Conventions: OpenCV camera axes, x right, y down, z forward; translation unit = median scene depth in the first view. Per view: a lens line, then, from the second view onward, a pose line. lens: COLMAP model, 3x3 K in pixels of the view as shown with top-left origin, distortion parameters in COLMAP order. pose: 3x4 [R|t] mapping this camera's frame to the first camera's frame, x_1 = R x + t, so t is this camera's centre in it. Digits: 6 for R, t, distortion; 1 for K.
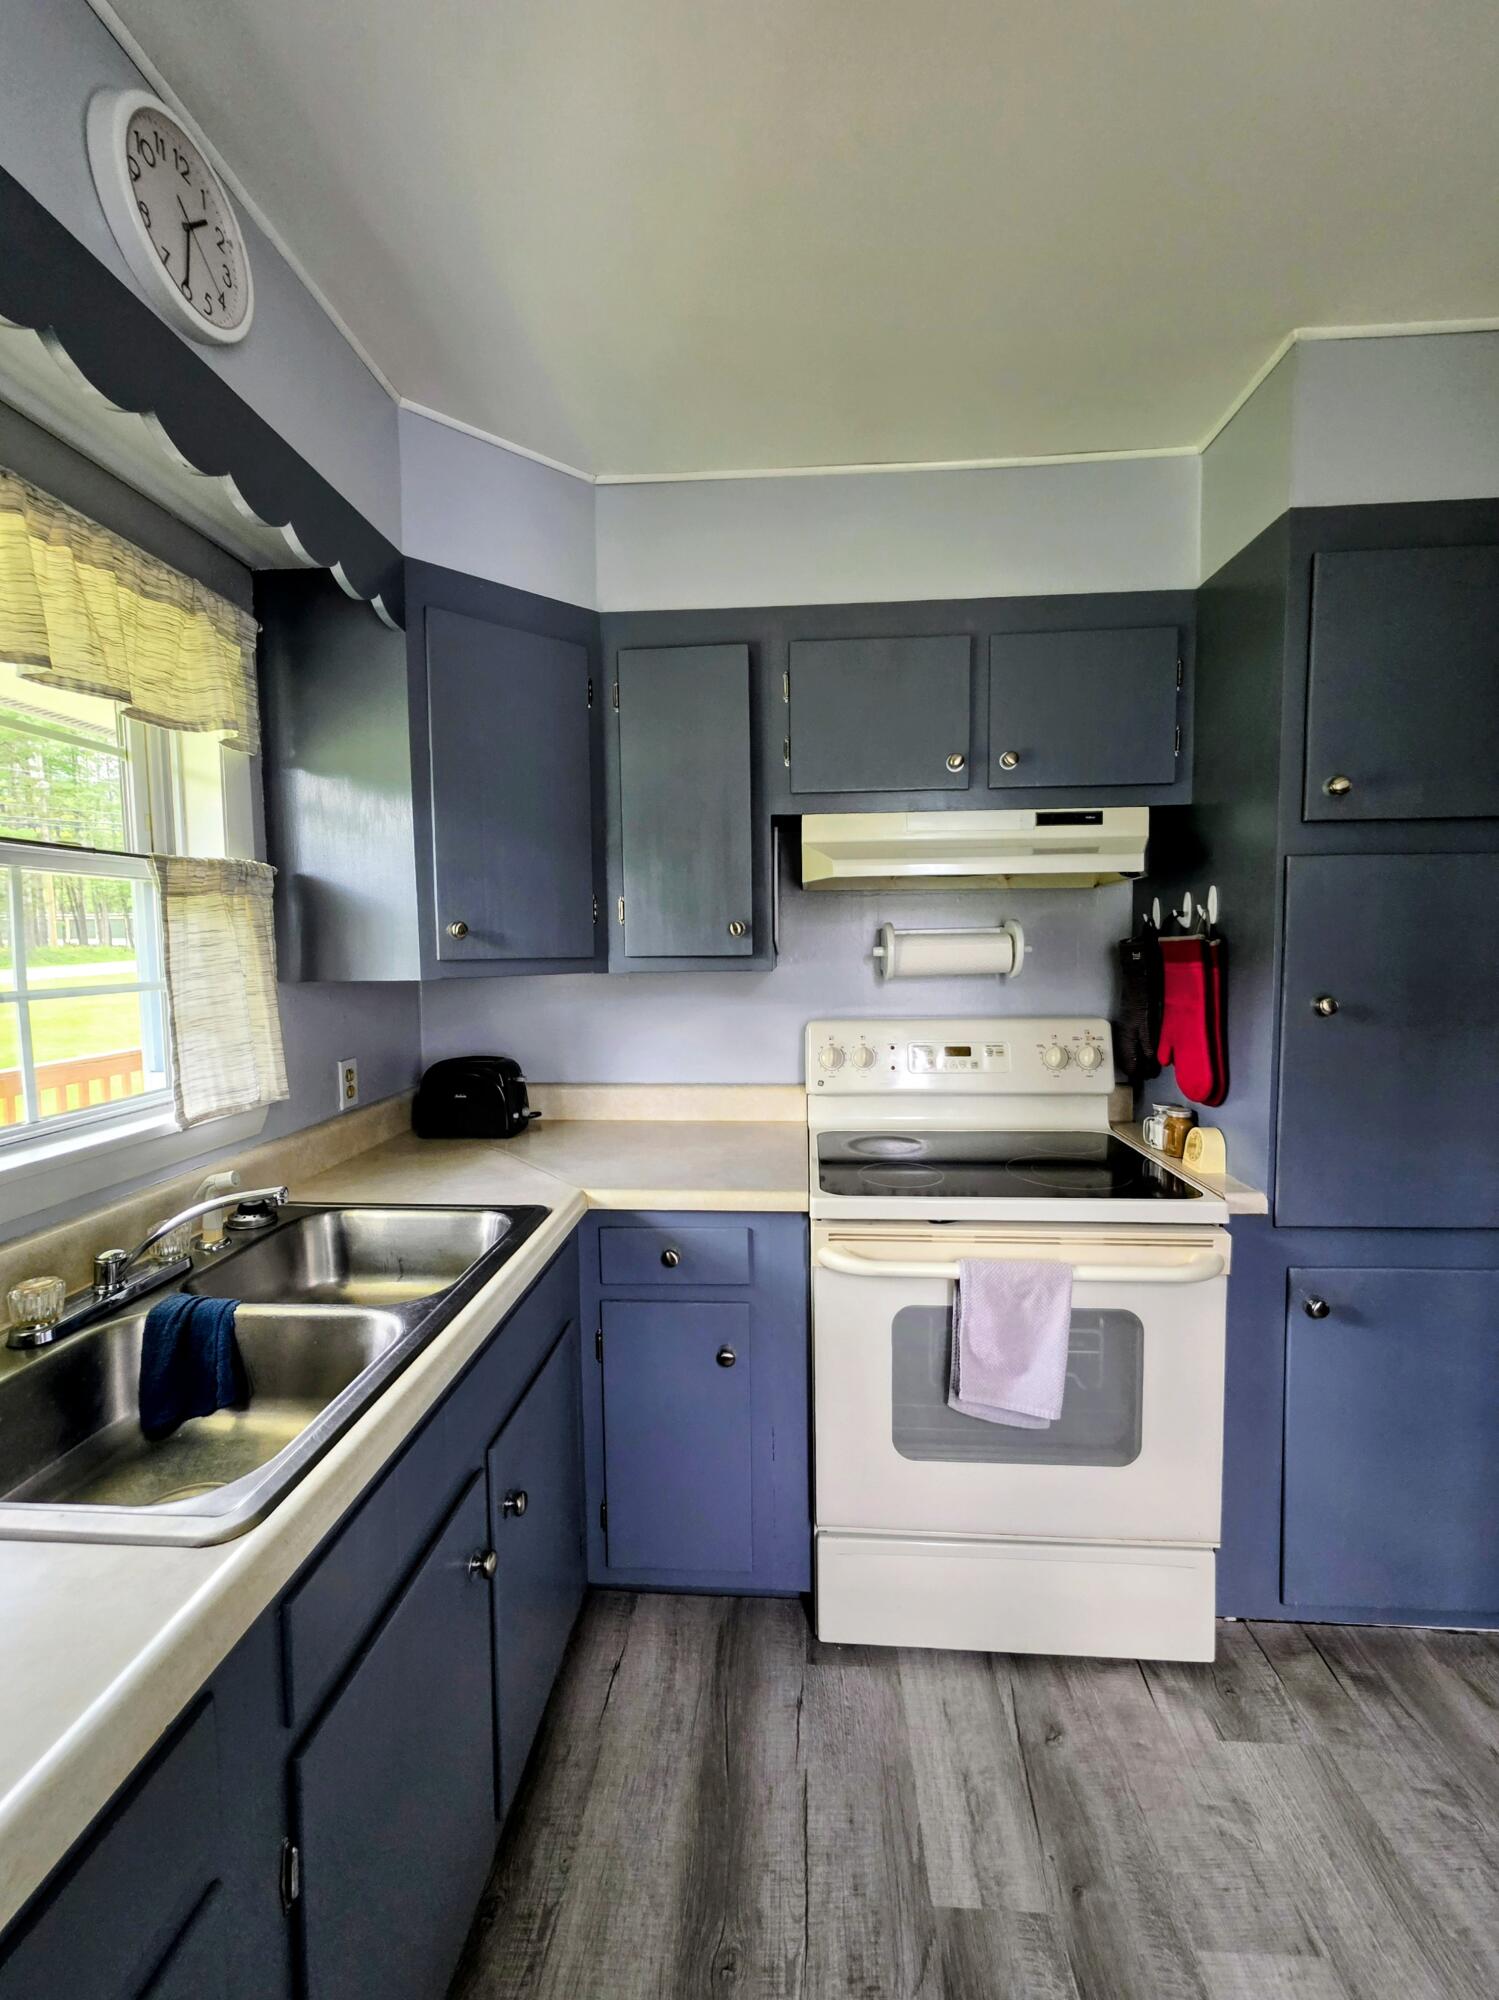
lens RADIAL K [[805.2, 0, 751.8], [0, 805.2, 990.7], [0, 0, 1]] dist [0.008951, 0.000118]
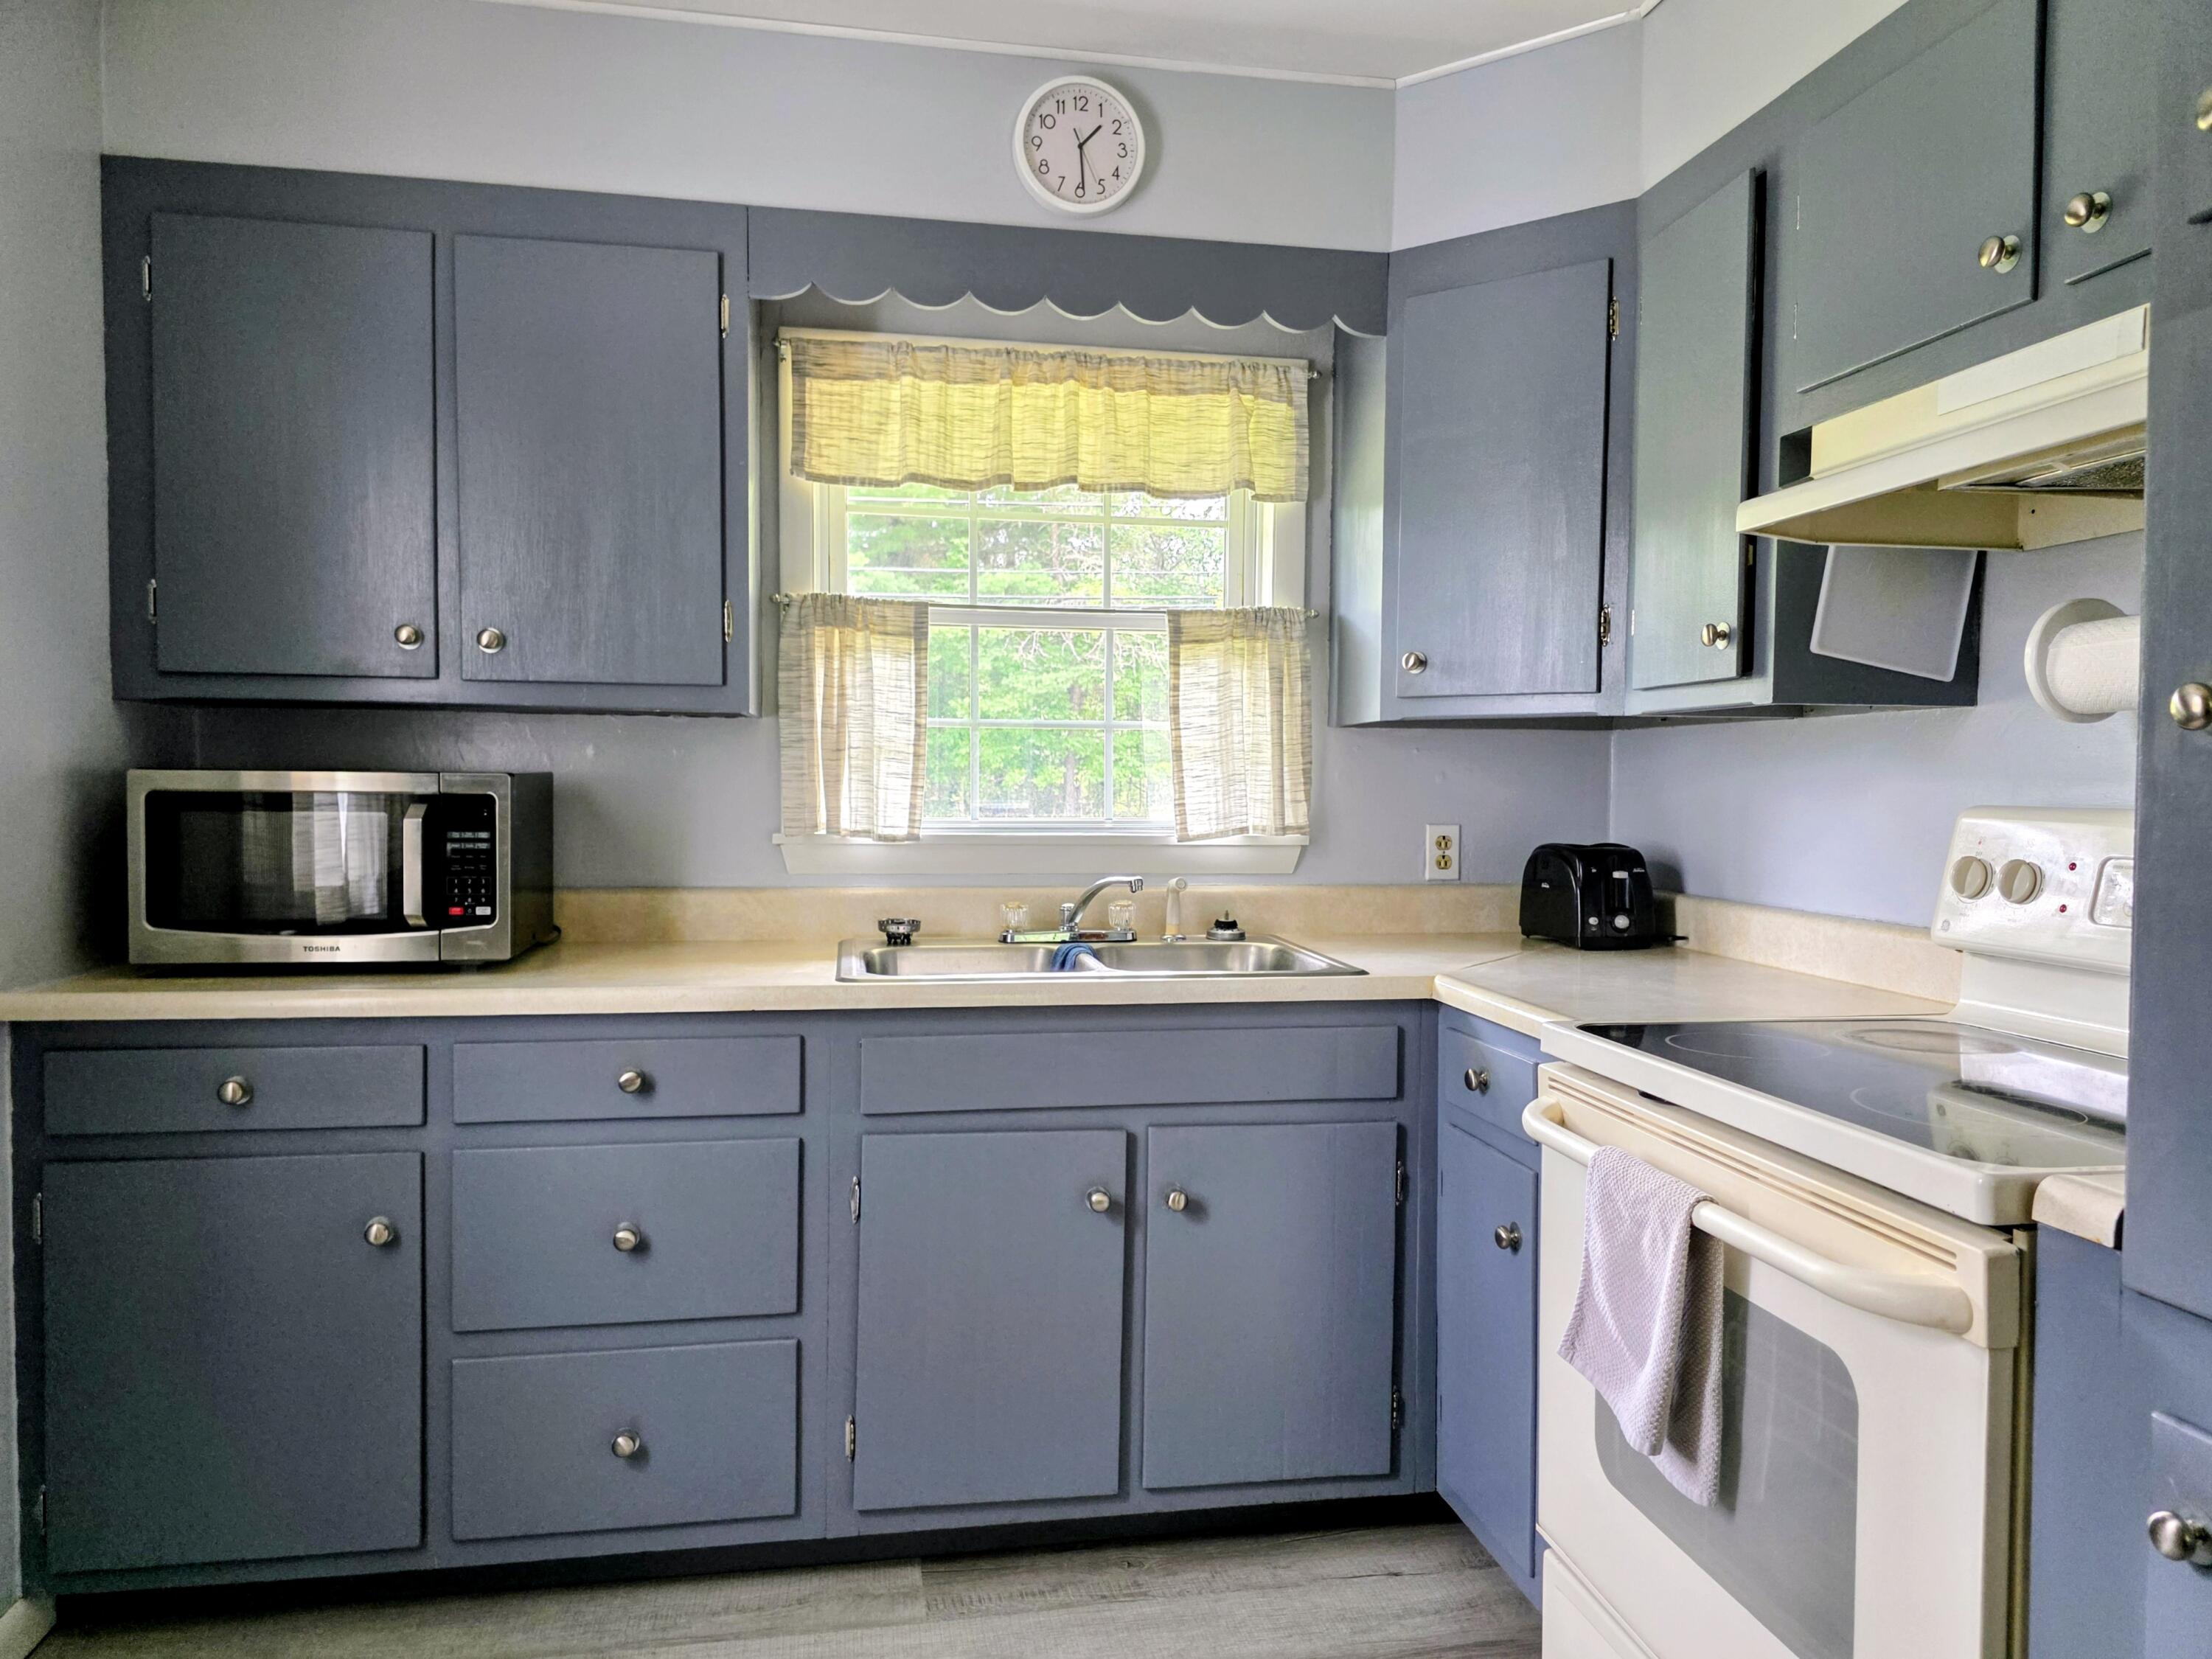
lens RADIAL K [[1497.7, 0, 1122.0], [0, 1497.7, 834.4], [0, 0, 1]] dist [0.097285, -0.128490]
pose [[0.238048, 0.046426, -0.970143, 1.280935], [-0.071570, 0.996980, 0.030149, 0.093859], [0.968613, 0.062257, 0.240652, 0.364351]]
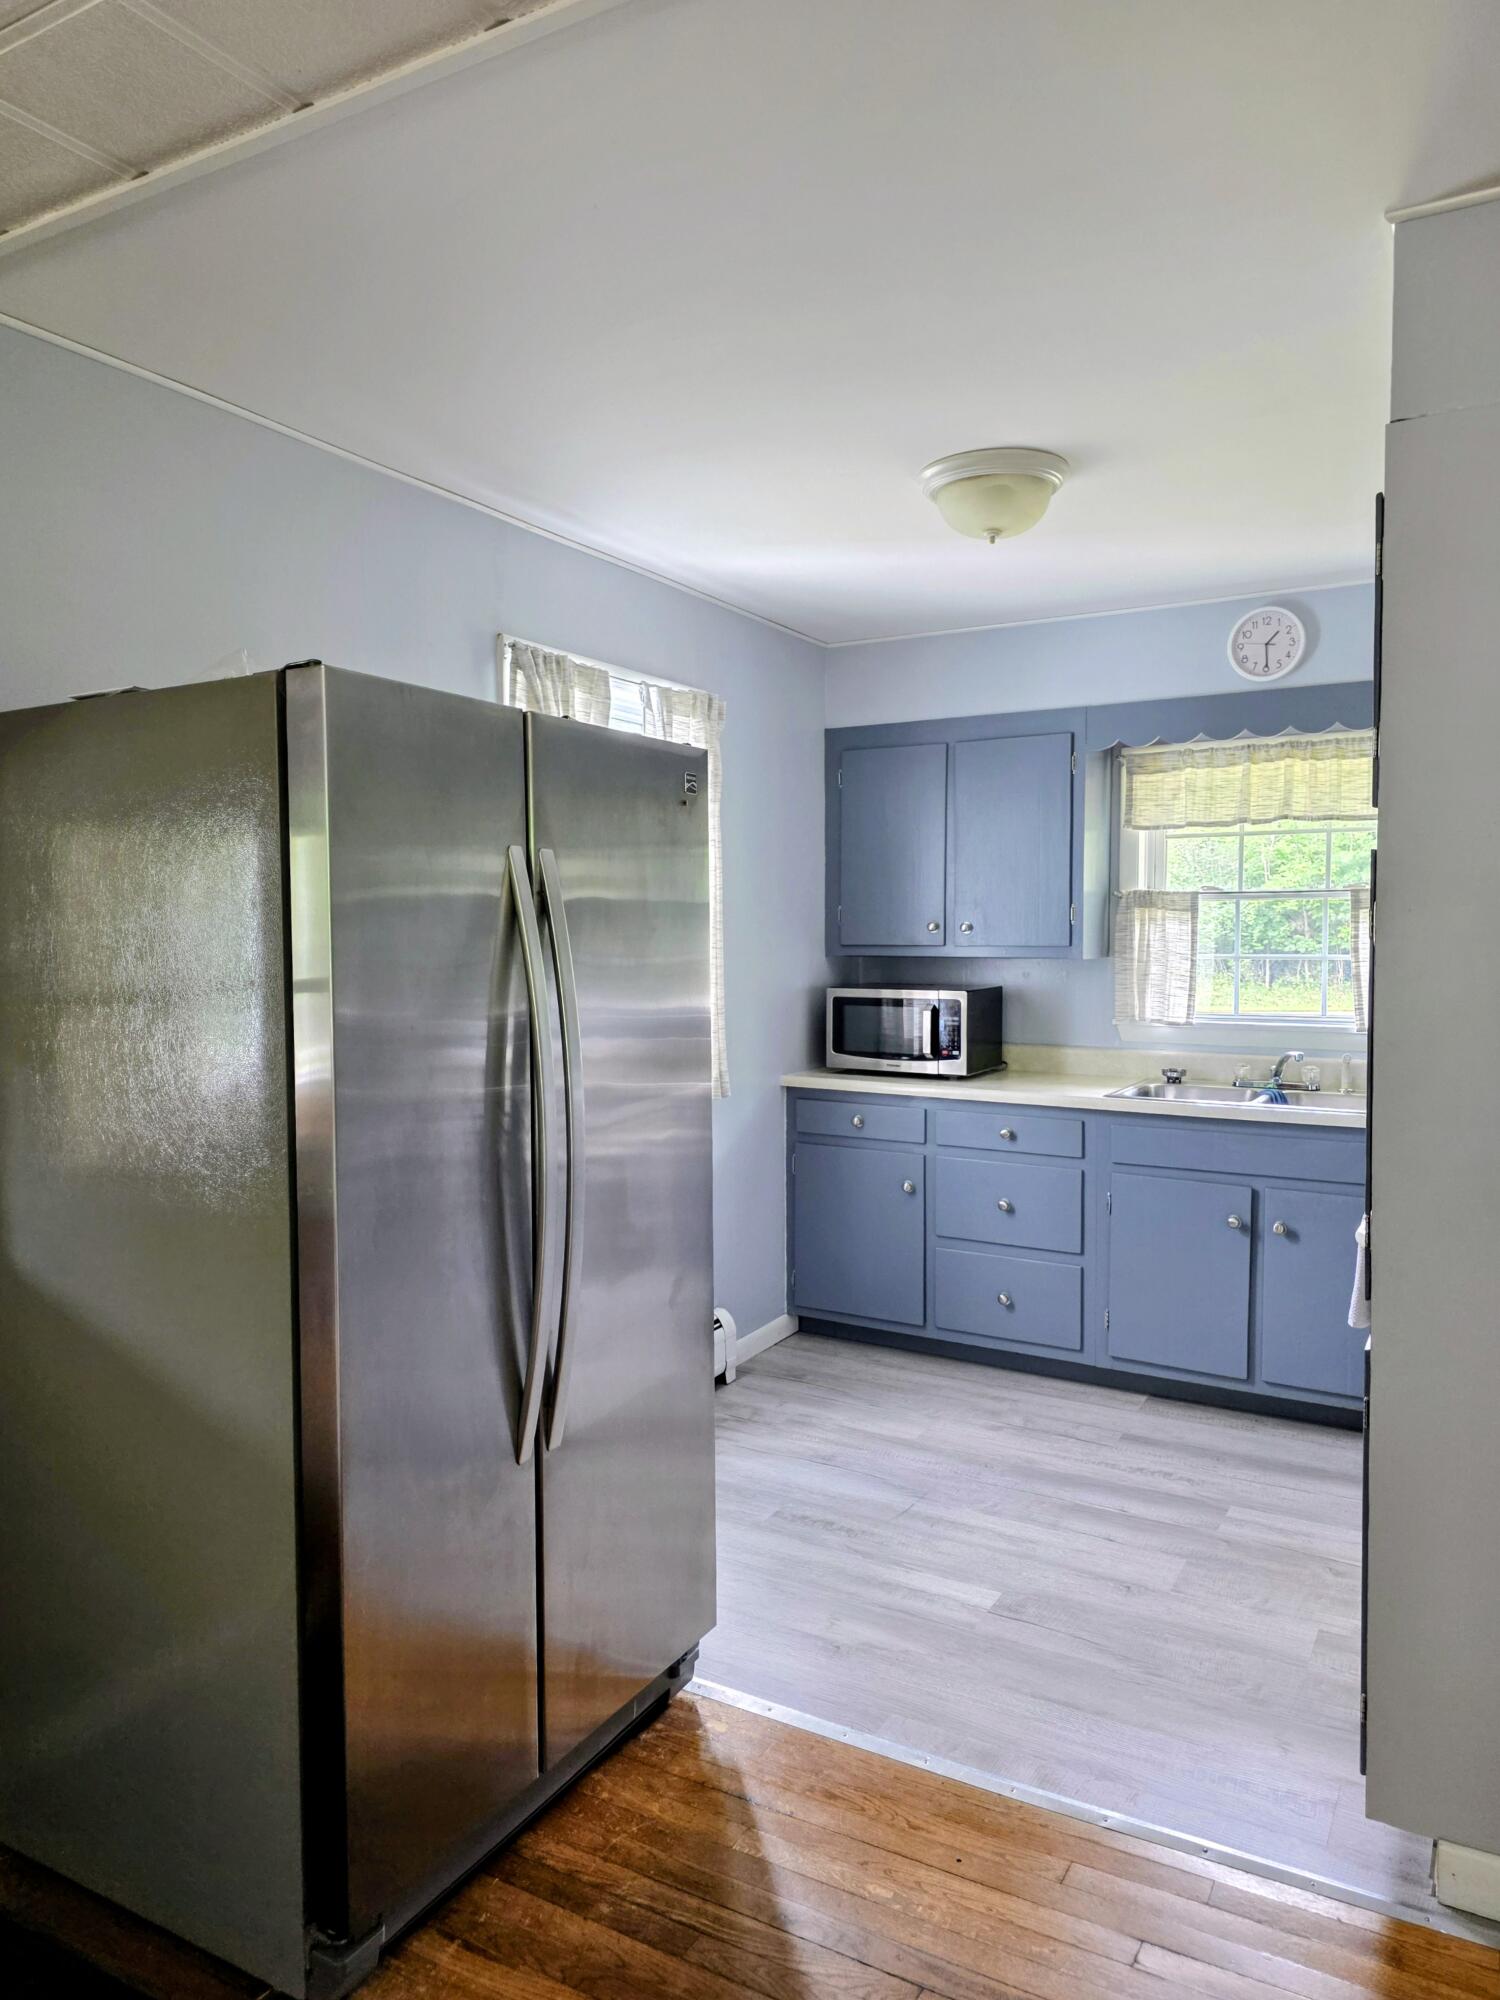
lens RADIAL K [[1354.2, 0, 750.5], [0, 1354.2, 994.3], [0, 0, 1]] dist [0.097285, -0.128490]
pose [[-0.441661, 0.049261, -0.895828, 2.601289], [-0.051573, 0.995446, 0.080166, -0.092520], [0.895698, 0.081607, -0.437110, 1.039524]]
